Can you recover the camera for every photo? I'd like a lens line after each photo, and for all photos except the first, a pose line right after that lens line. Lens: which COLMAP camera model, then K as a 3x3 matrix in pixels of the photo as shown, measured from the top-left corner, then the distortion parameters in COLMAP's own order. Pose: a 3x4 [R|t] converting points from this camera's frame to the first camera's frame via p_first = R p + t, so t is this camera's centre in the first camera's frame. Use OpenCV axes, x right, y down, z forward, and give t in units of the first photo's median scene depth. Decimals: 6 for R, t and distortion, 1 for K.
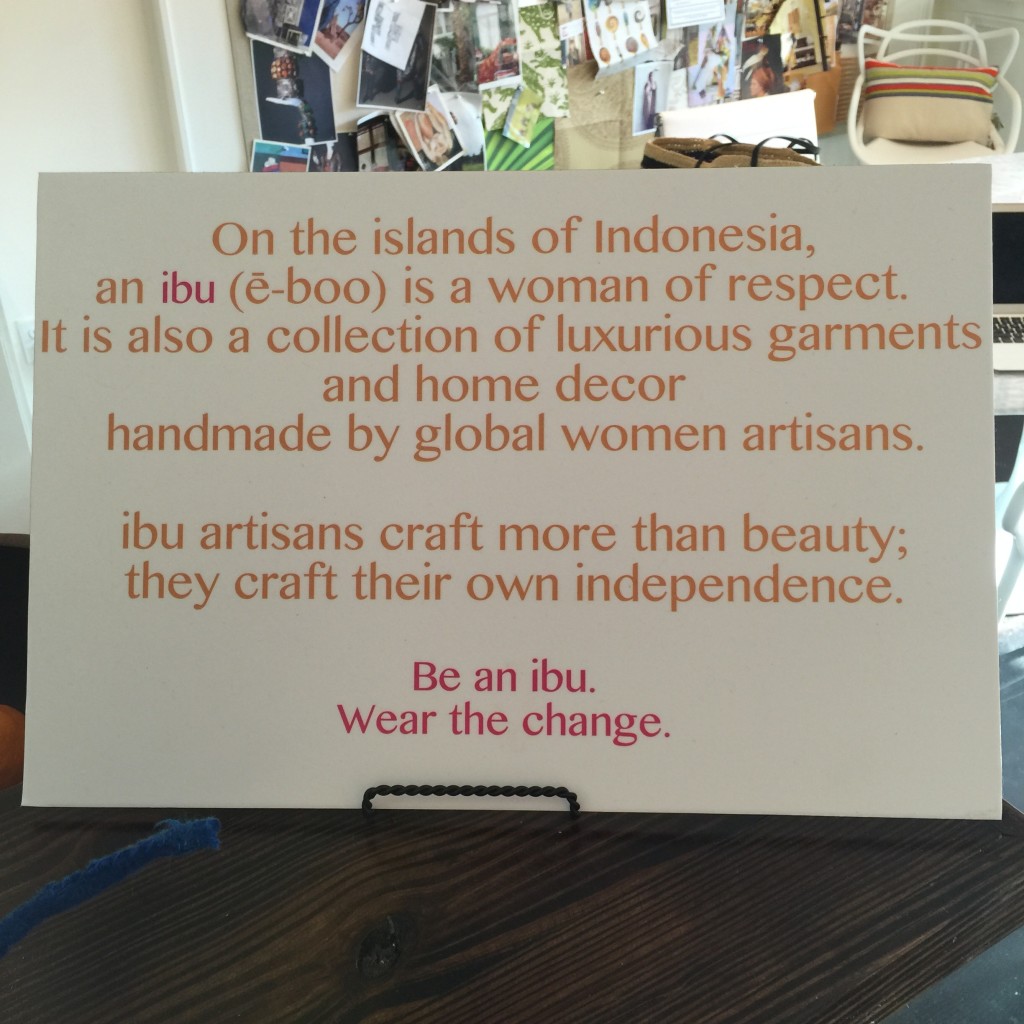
lens RADIAL K [[1166.6, 0, 513.1], [0, 1166.6, 499.1], [0, 0, 1]] dist [0.092945, -0.159300]
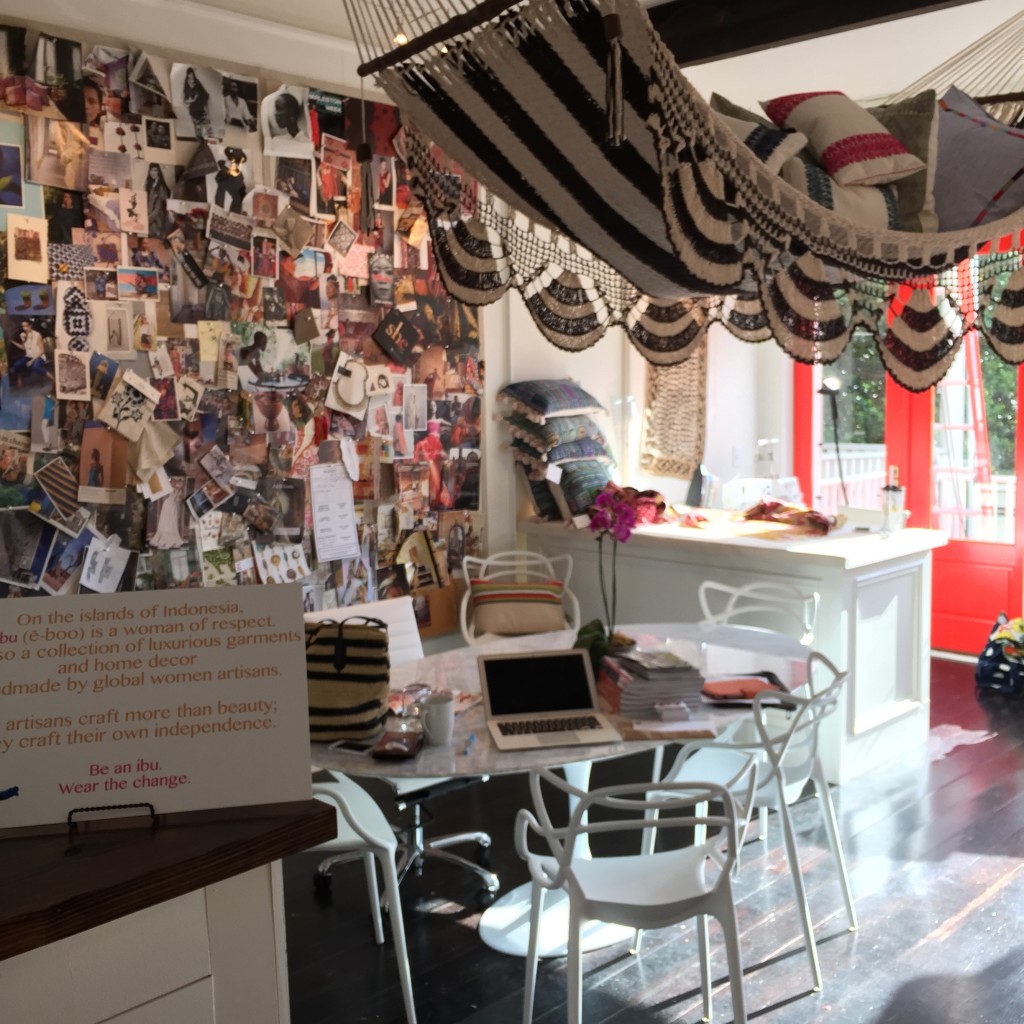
lens RADIAL K [[1166.6, 0, 513.1], [0, 1166.6, 499.1], [0, 0, 1]] dist [0.092945, -0.159300]
pose [[0.972464, -0.023383, 0.231876, 0.042077], [0.120224, 0.902679, -0.413178, 0.142513], [-0.199649, 0.429678, 0.880635, -0.315893]]
